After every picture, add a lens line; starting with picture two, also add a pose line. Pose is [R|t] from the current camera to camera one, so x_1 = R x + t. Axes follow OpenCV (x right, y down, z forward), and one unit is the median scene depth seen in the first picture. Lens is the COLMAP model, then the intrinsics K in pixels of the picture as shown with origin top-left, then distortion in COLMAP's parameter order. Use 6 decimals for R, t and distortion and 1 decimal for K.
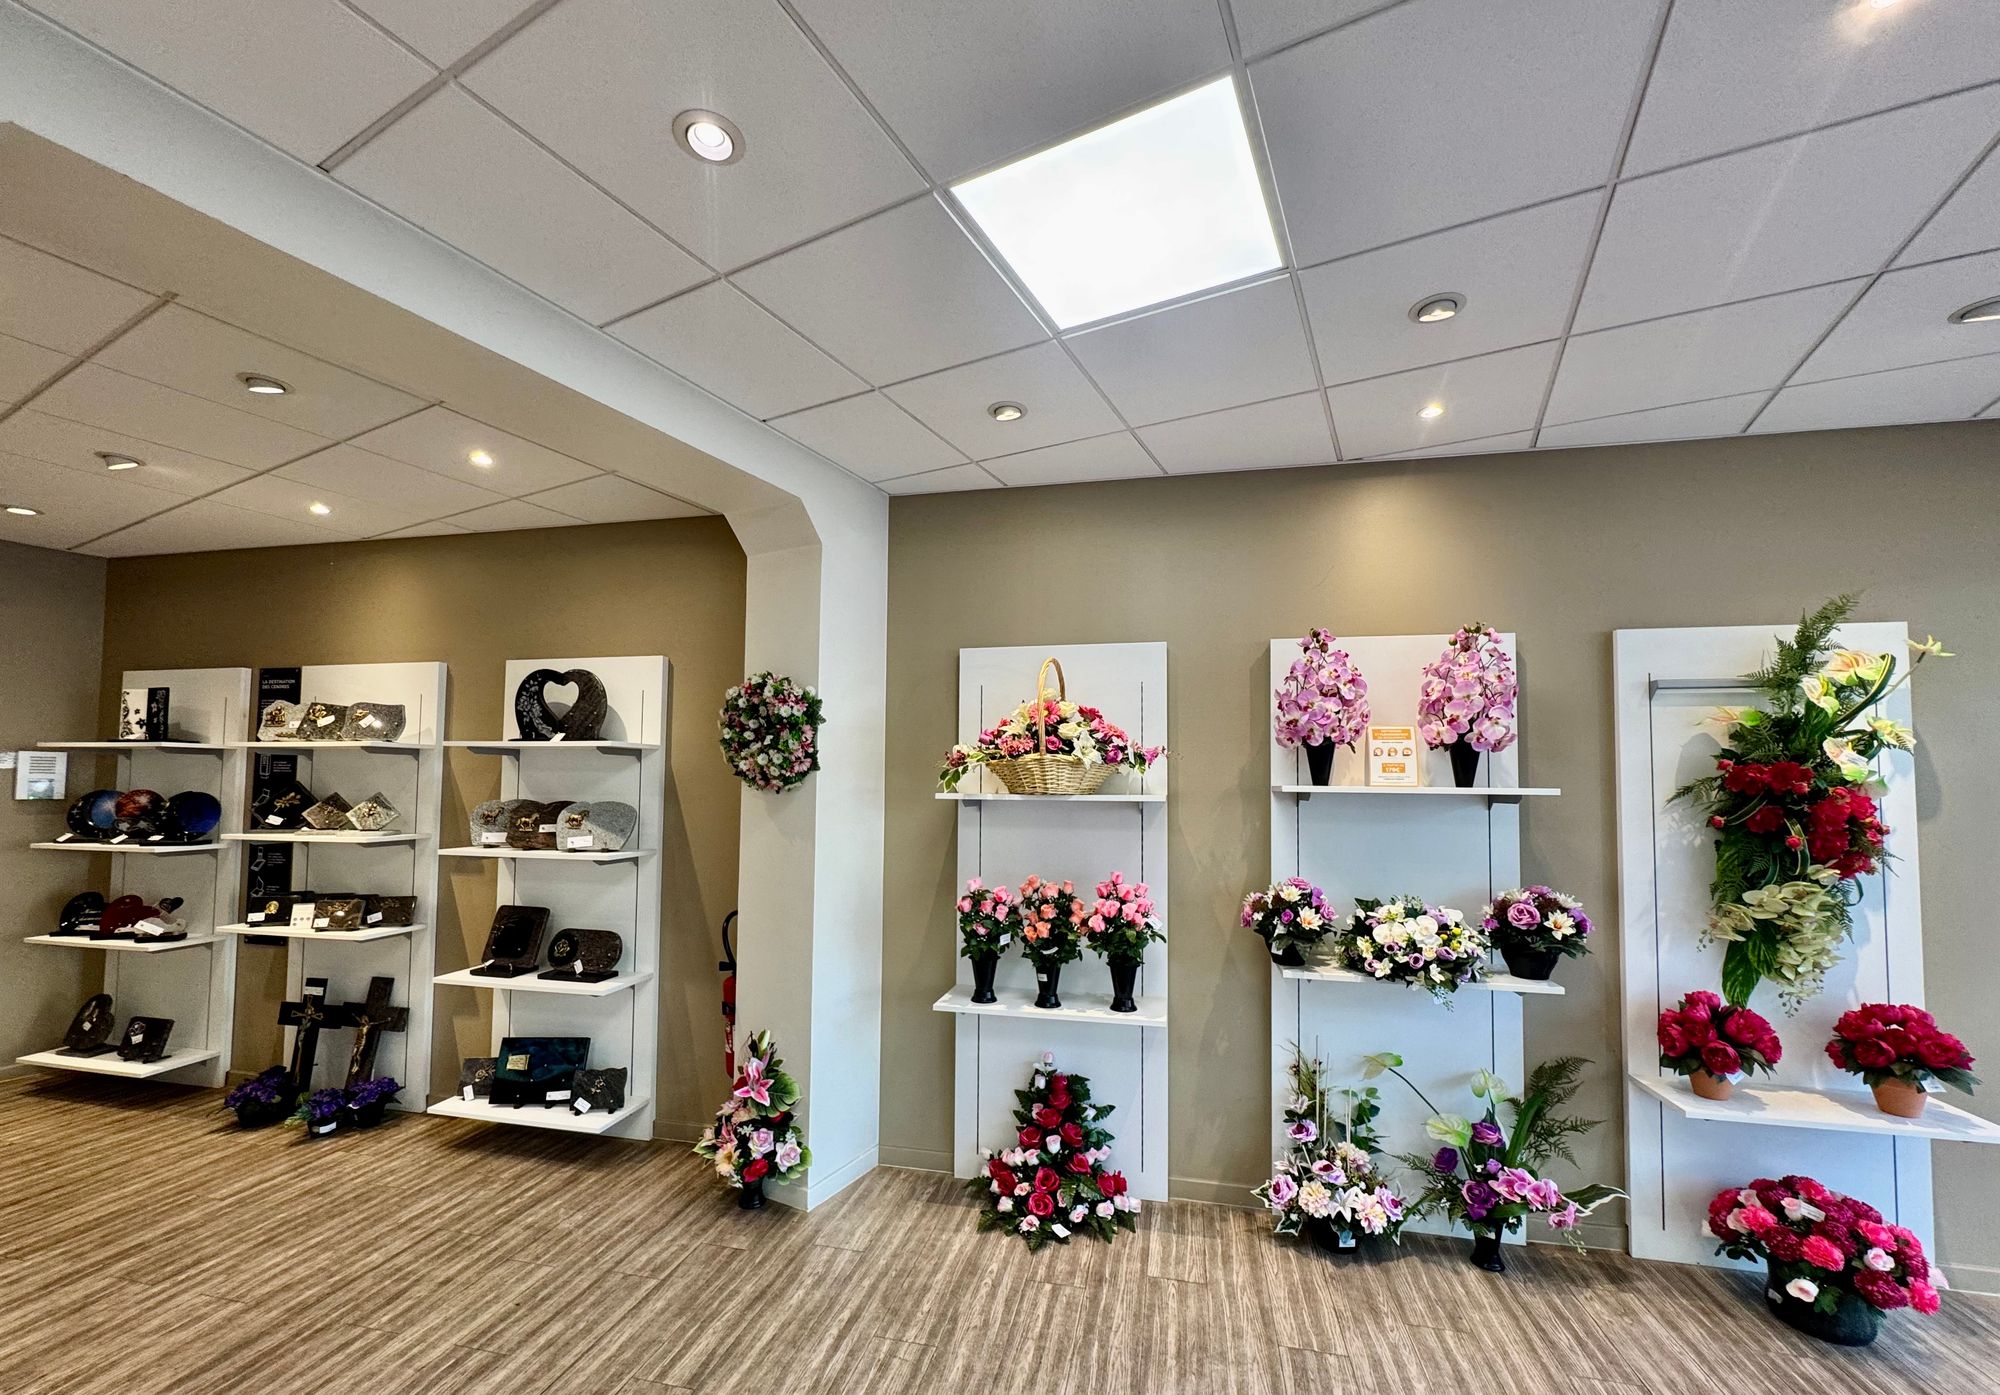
lens RADIAL K [[800.2, 0, 1002.1], [0, 800.2, 748.6], [0, 0, 1]] dist [-0.003500, 0.000104]
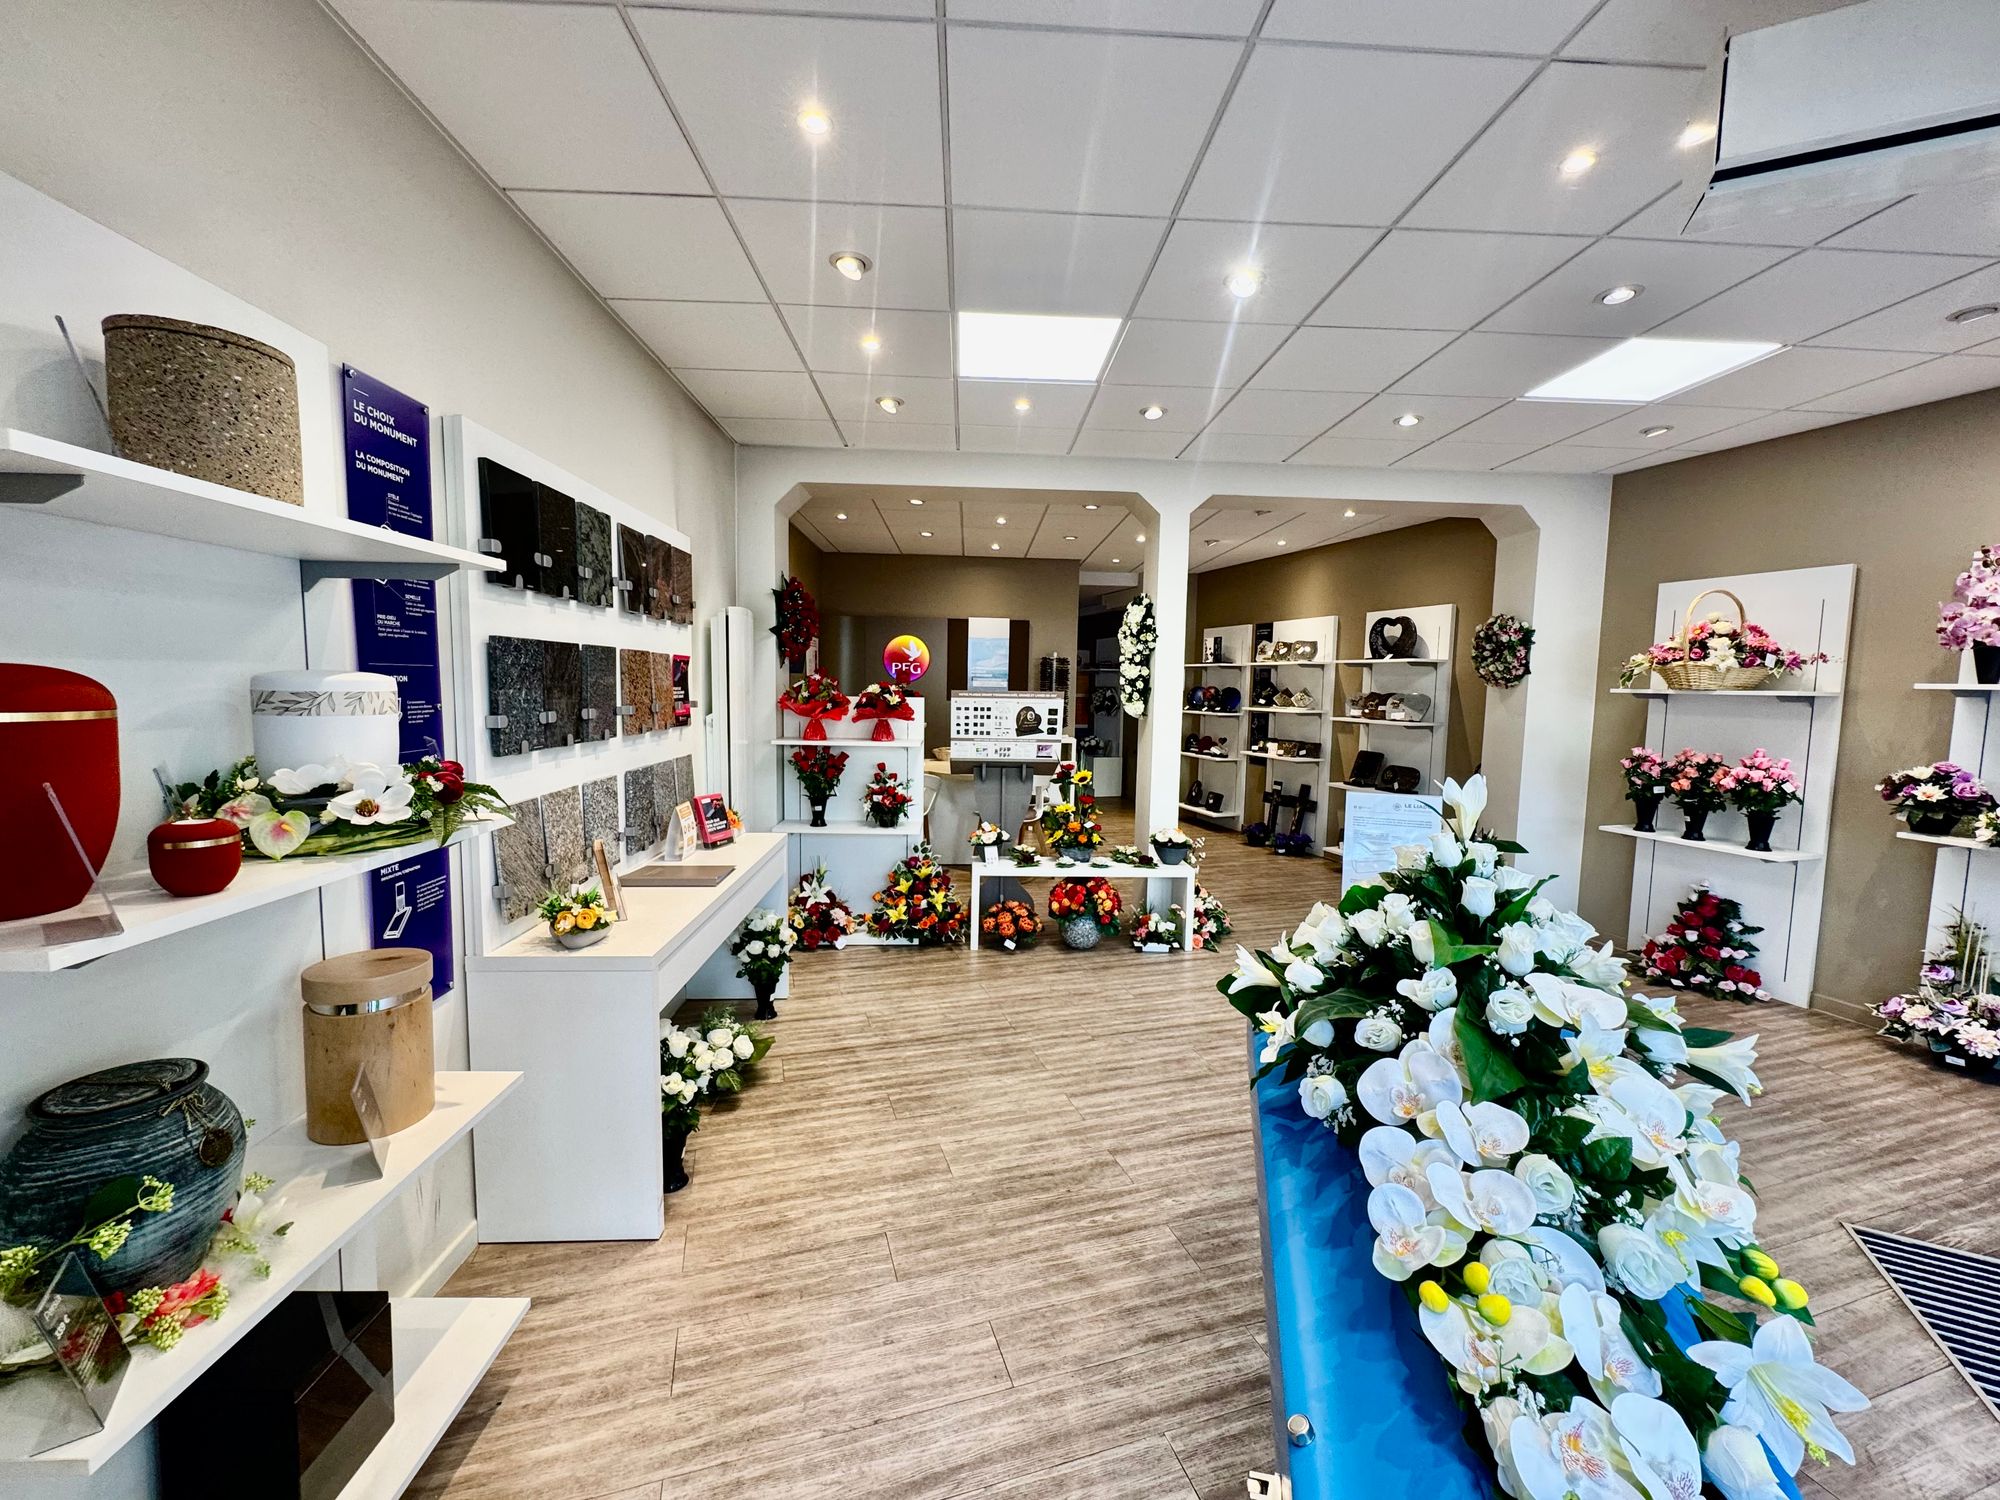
lens RADIAL K [[804.5, 0, 995.8], [0, 804.5, 752.9], [0, 0, 1]] dist [-0.003140, -0.000525]
pose [[0.500332, 0.076144, -0.862479, 0.548250], [0.028157, 0.994168, 0.104105, -0.011878], [0.865376, -0.076372, 0.495270, -0.638271]]
